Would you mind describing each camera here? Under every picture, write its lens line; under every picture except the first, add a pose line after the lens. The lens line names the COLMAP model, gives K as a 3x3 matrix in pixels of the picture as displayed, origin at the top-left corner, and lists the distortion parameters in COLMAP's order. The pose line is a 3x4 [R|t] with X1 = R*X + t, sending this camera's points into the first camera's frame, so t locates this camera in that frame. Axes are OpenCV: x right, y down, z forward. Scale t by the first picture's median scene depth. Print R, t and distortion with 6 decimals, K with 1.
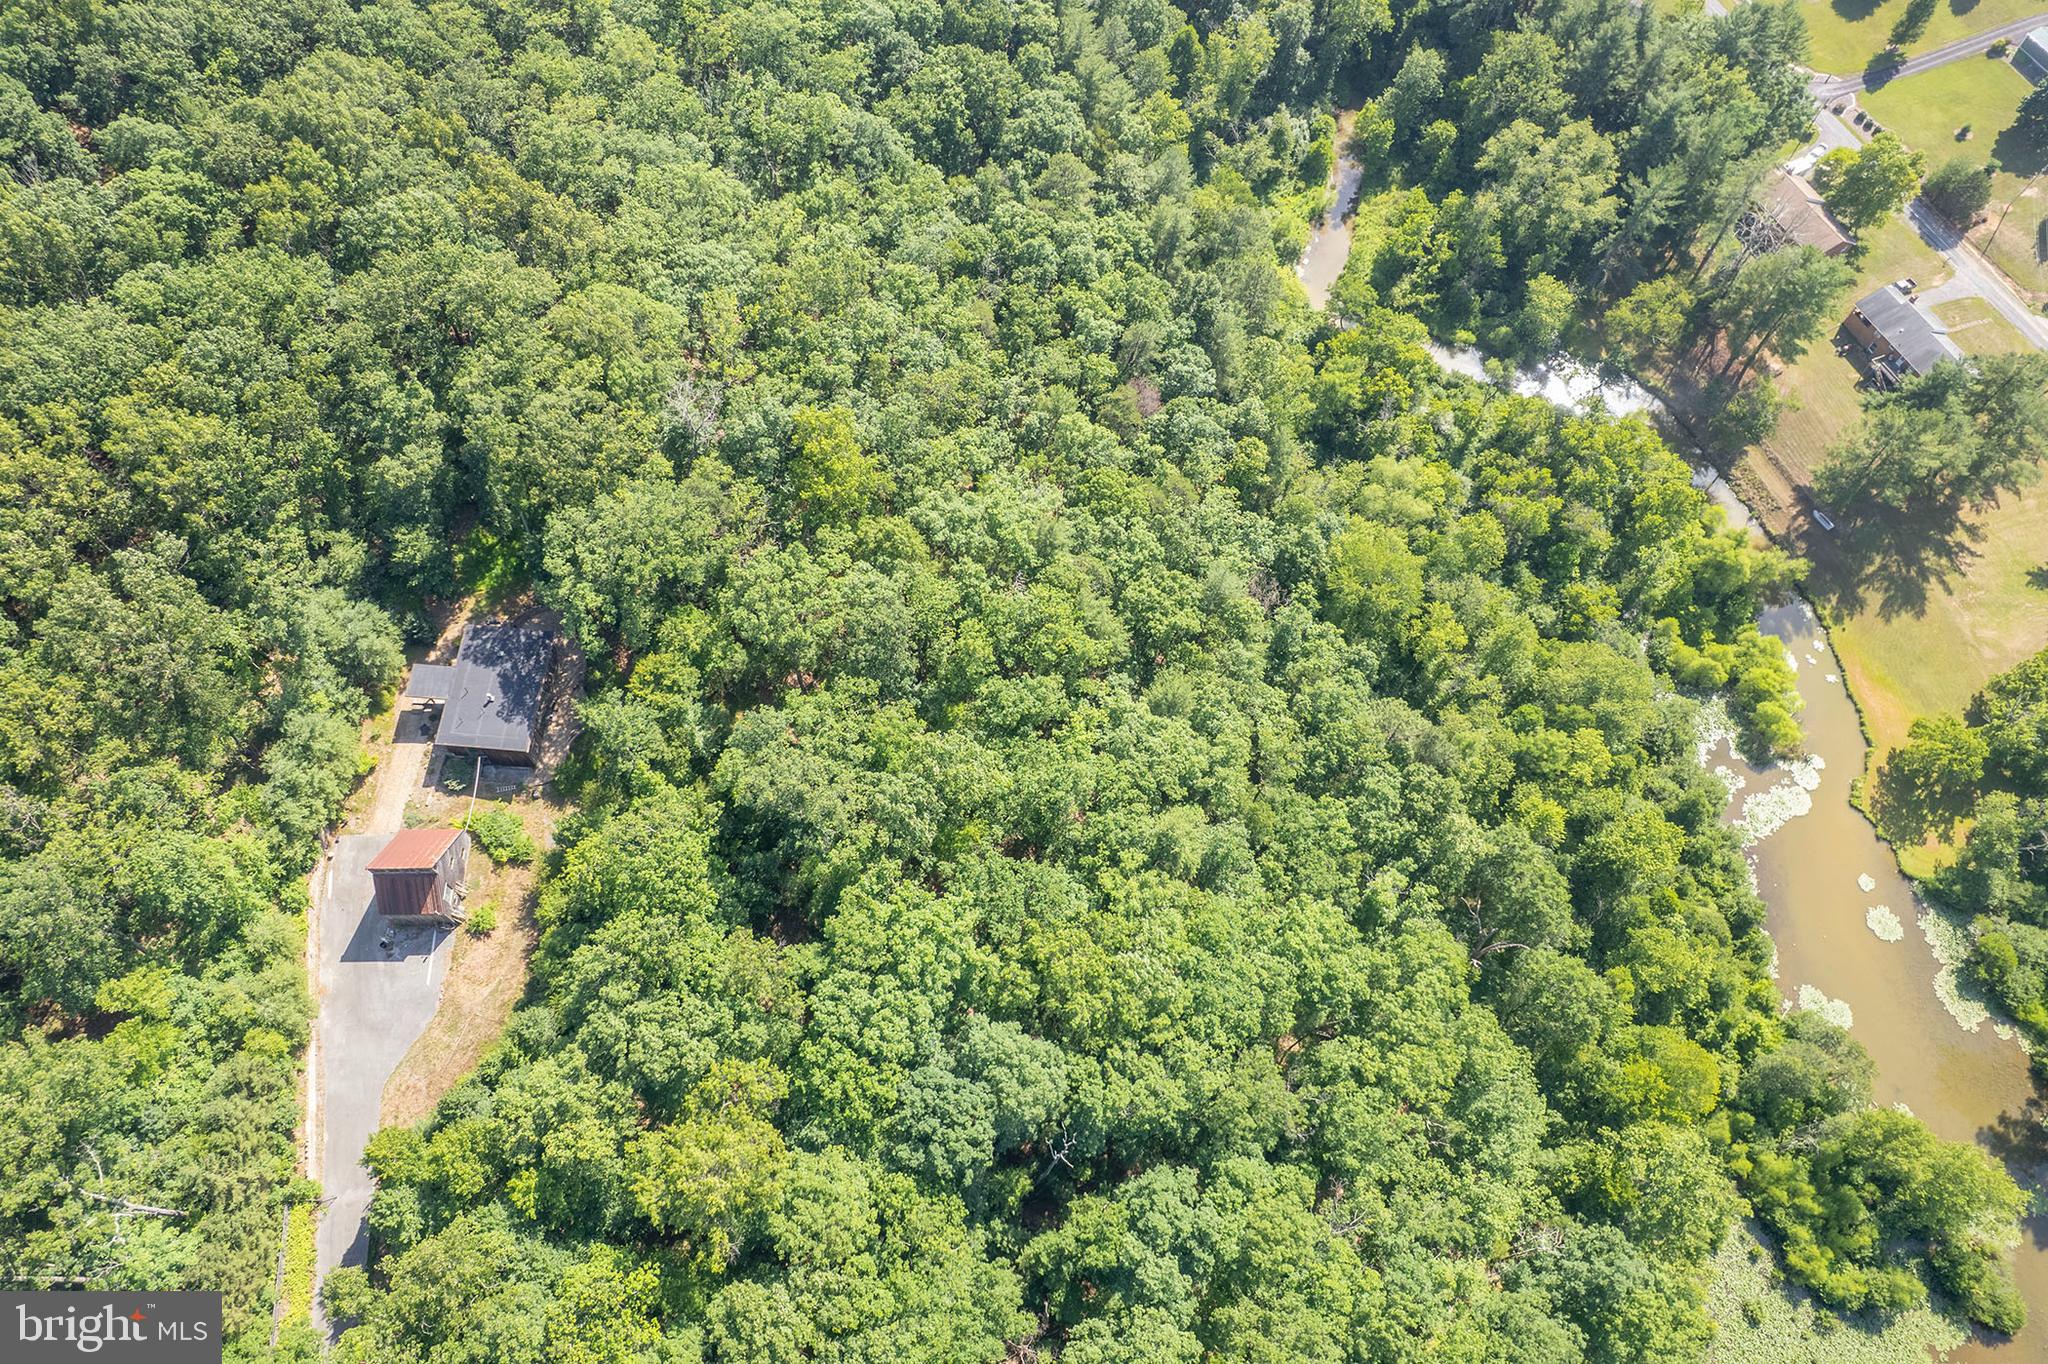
lens RADIAL K [[1378.4, 0, 1024.0], [0, 1378.4, 682.0], [0, 0, 1]] dist [-0.098650, 0.117553]
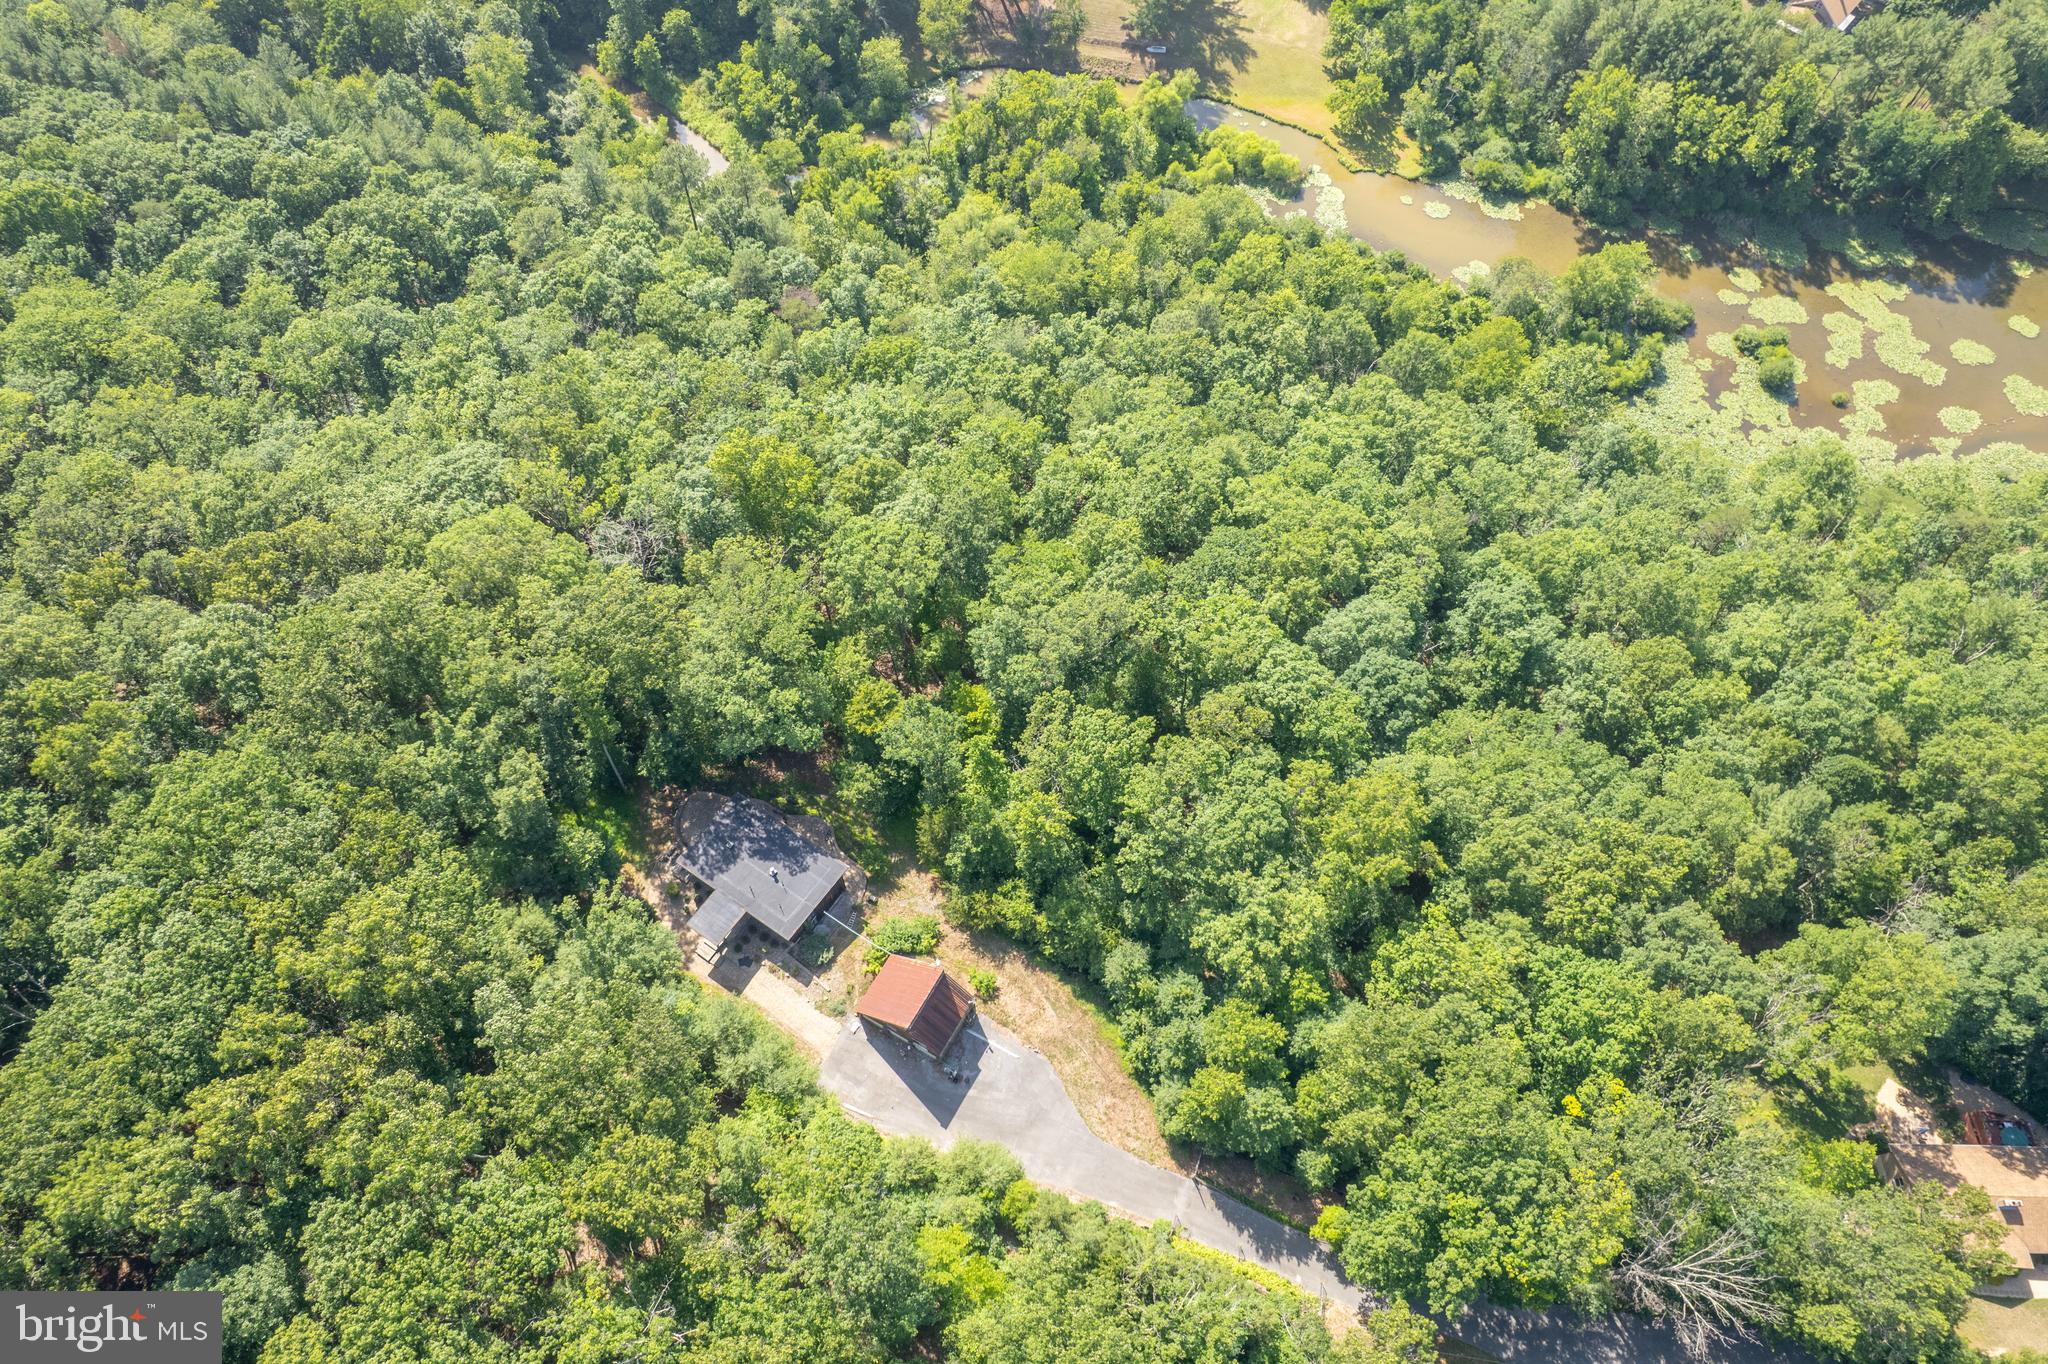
lens RADIAL K [[1378.4, 0, 1024.0], [0, 1378.4, 682.0], [0, 0, 1]] dist [-0.098650, 0.117553]
pose [[0.517069, -0.750019, 0.412444, -0.521647], [0.749711, 0.629352, 0.204570, -0.118328], [-0.413004, 0.203438, 0.887717, 0.052442]]
